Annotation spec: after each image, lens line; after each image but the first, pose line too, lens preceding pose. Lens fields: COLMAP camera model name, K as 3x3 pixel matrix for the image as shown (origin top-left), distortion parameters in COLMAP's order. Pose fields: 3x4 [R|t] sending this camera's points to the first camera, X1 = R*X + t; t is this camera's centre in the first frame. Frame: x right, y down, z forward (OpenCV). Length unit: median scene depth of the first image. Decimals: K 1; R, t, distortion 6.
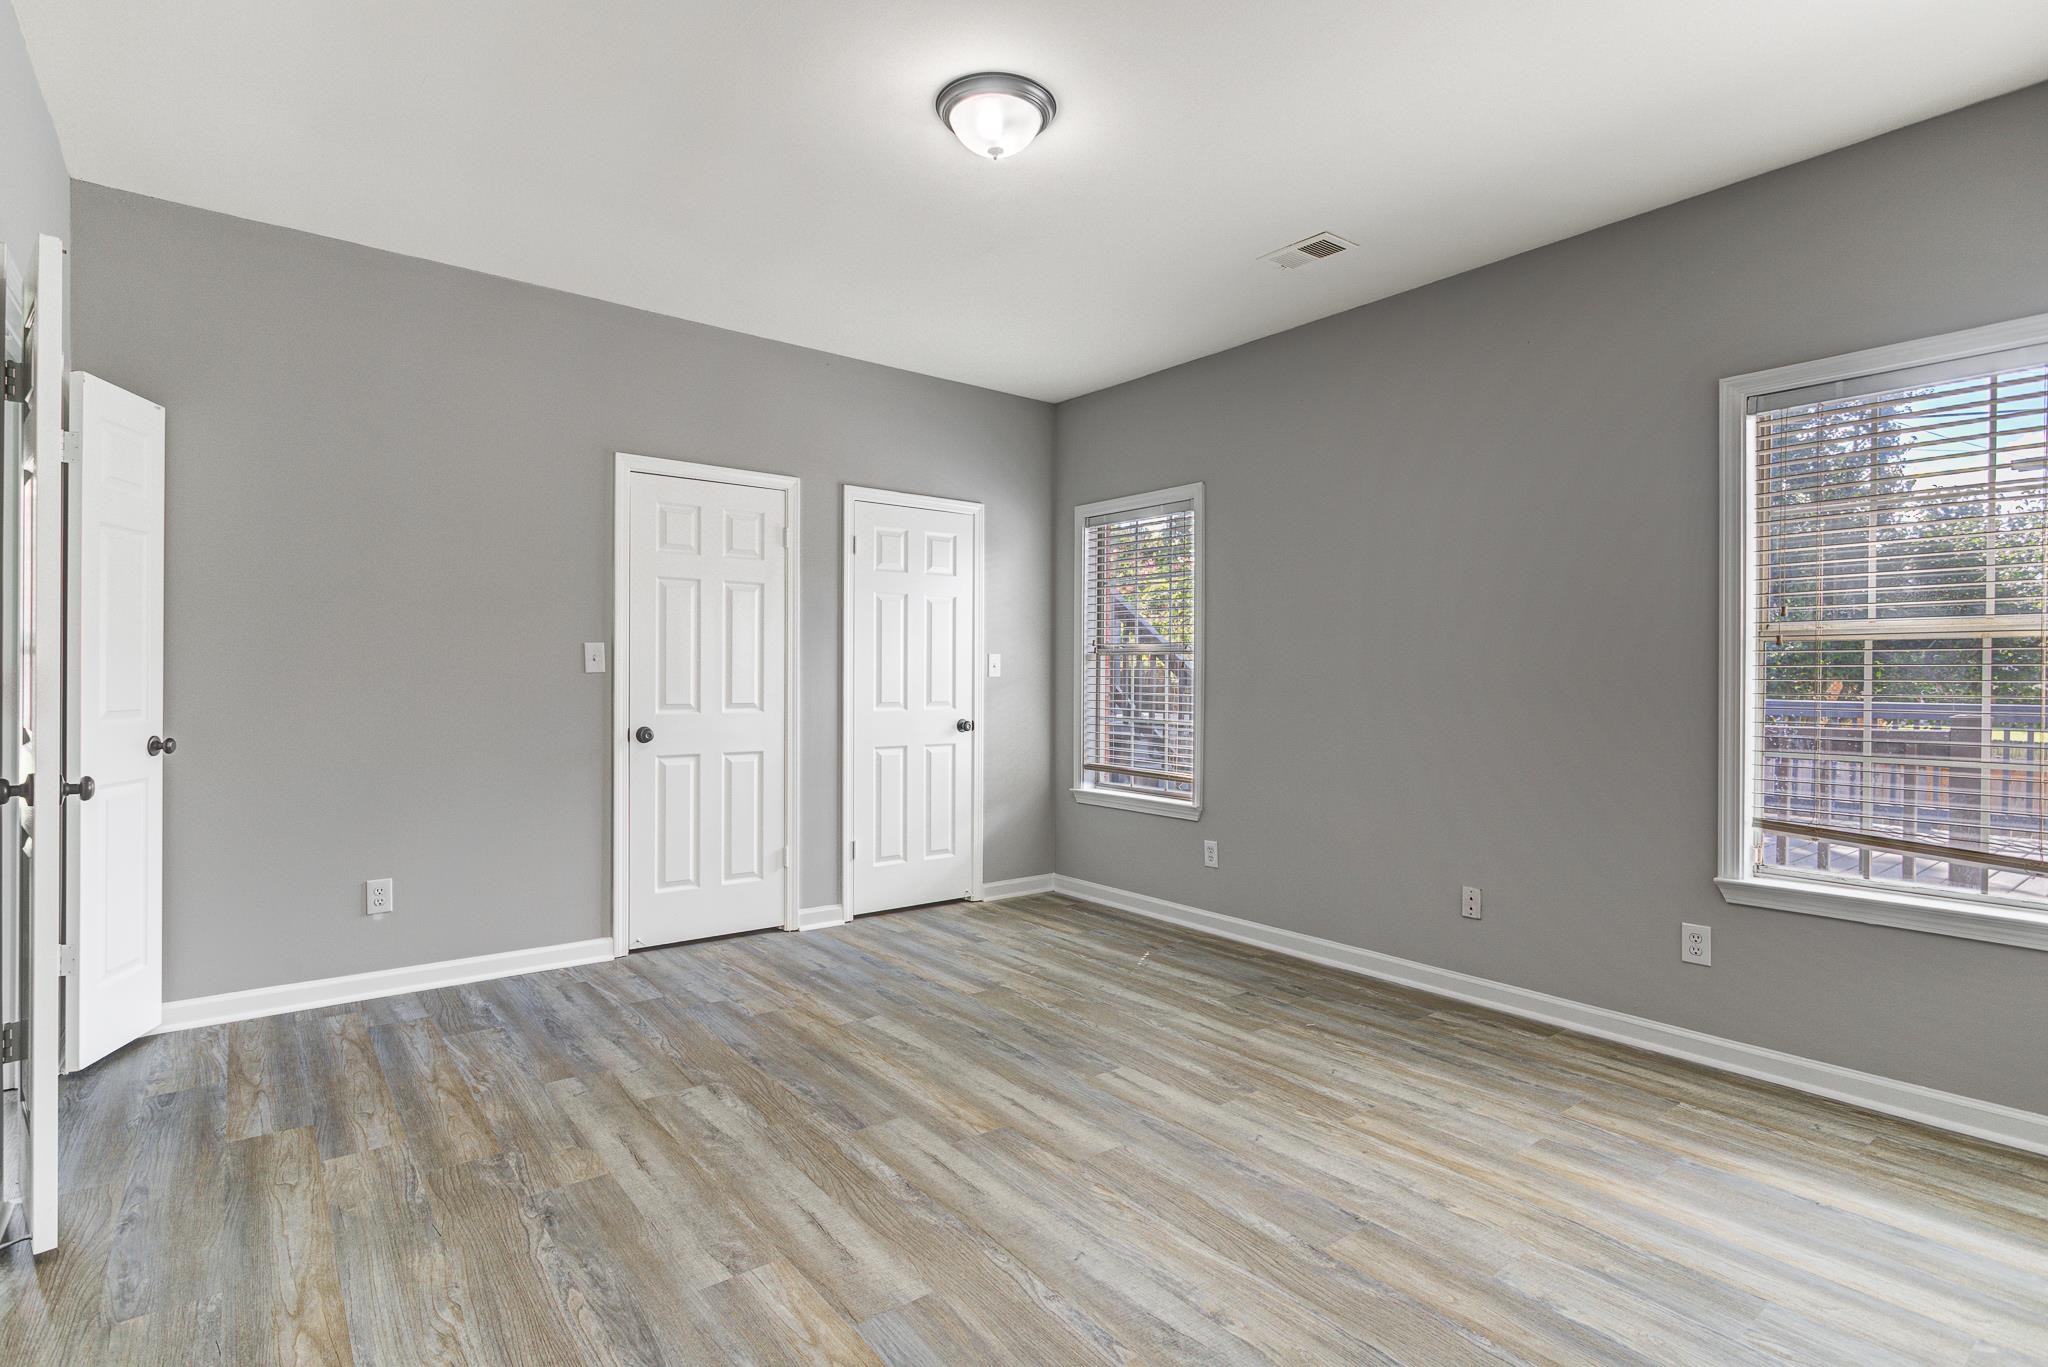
lens RADIAL K [[994.6, 0, 1003.7], [0, 994.6, 678.9], [0, 0, 1]] dist [-0.002067, 0.002897]
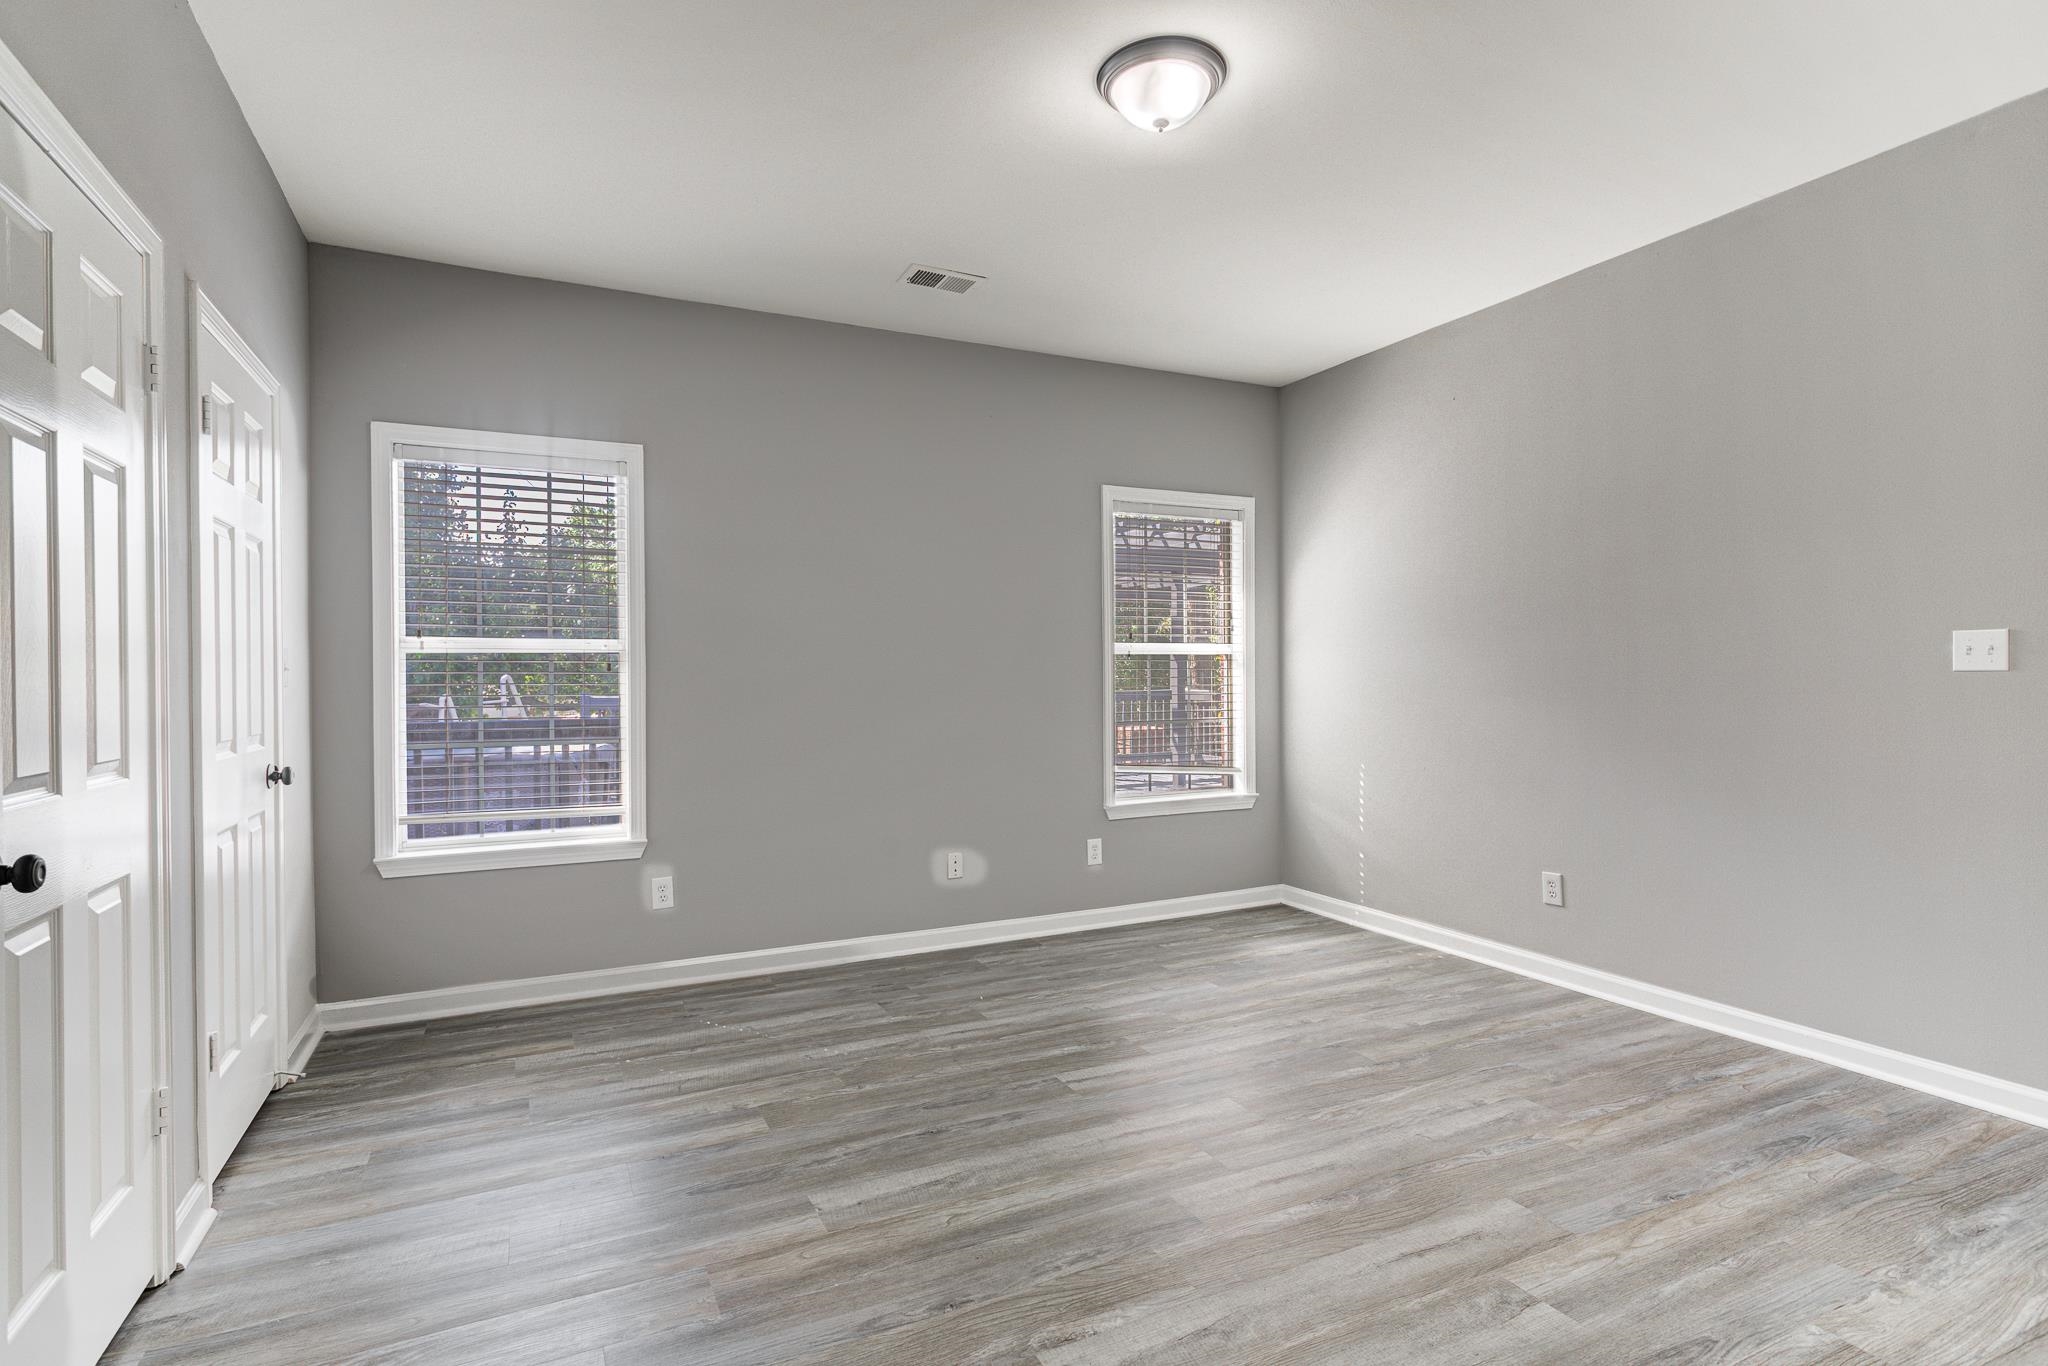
lens RADIAL K [[994.6, 0, 1003.7], [0, 994.6, 678.4], [0, 0, 1]] dist [-0.002067, 0.002897]
pose [[0.210986, -0.007106, 0.977463, -0.782346], [0.011220, 0.999925, 0.004848, -0.008253], [-0.977425, 0.009945, 0.211050, 0.770843]]
